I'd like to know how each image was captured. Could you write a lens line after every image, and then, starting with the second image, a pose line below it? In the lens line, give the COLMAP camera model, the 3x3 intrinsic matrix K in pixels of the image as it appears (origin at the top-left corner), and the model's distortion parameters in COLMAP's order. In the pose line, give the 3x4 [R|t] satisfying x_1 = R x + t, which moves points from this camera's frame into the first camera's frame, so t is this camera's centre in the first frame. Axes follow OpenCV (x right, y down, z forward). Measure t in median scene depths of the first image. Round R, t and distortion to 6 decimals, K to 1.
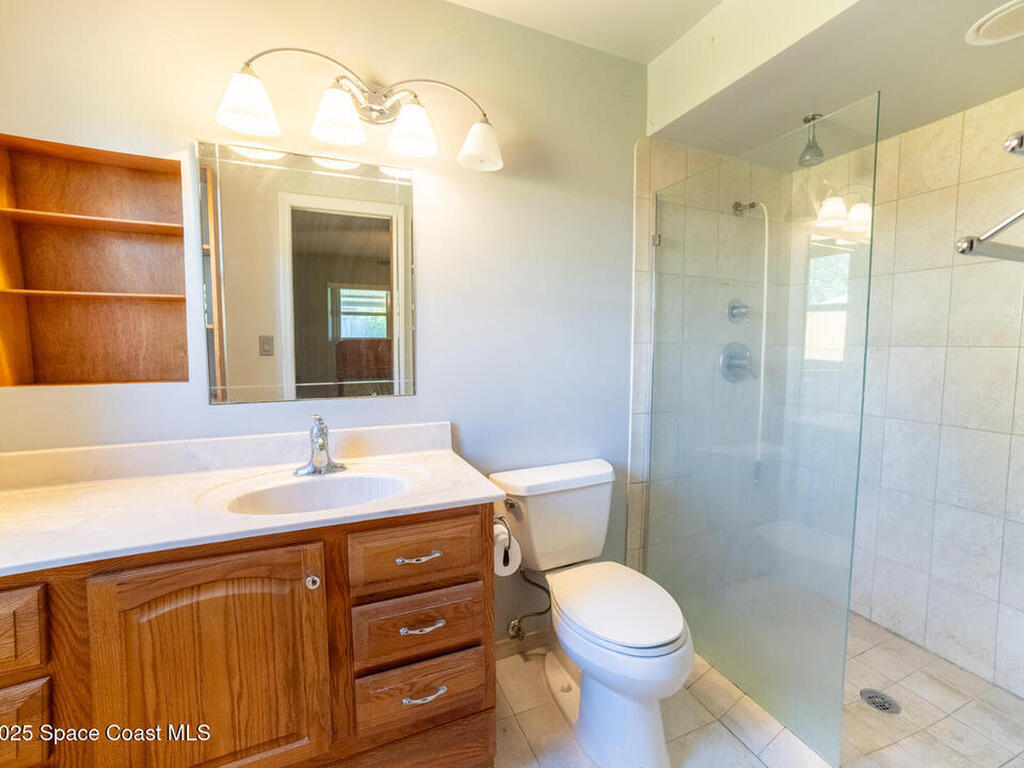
lens RADIAL K [[451.2, 0, 513.7], [0, 451.2, 393.1], [0, 0, 1]] dist [-0.025047, -0.000003]
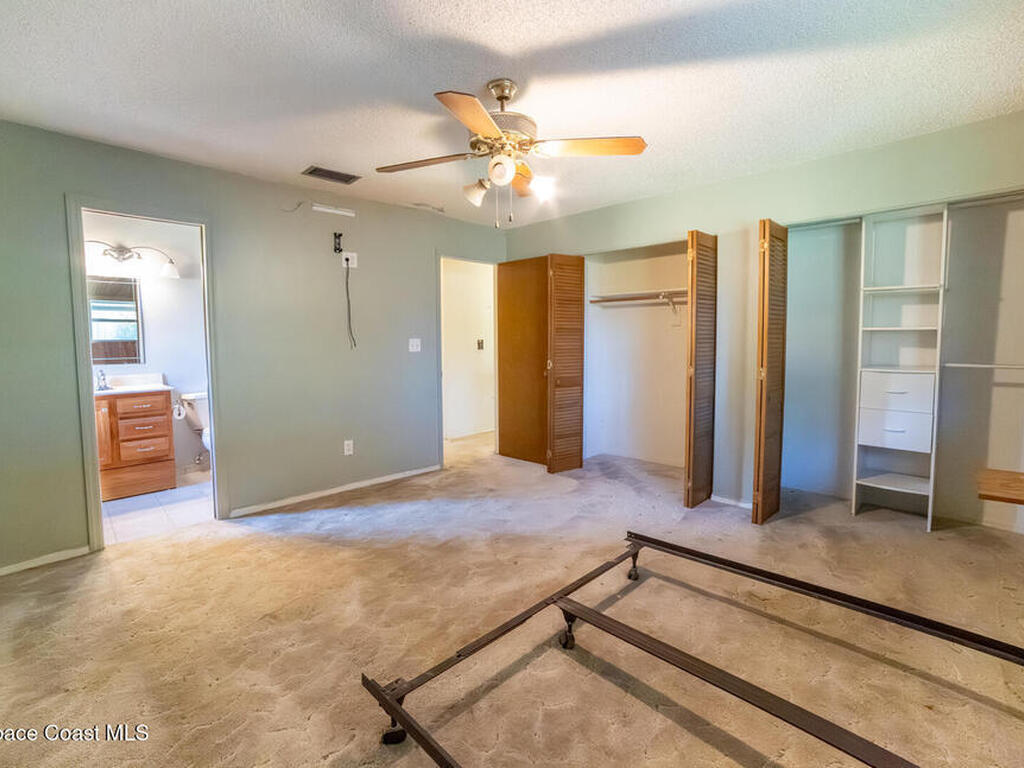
lens RADIAL K [[477.5, 0, 512.0], [0, 477.5, 384.0], [0, 0, 1]] dist [-0.001329, 0.000017]
pose [[0.928641, -0.035005, 0.369324, 1.015237], [0.042237, 0.999041, -0.011513, 0.338328], [-0.368567, 0.026291, 0.929229, -3.246507]]
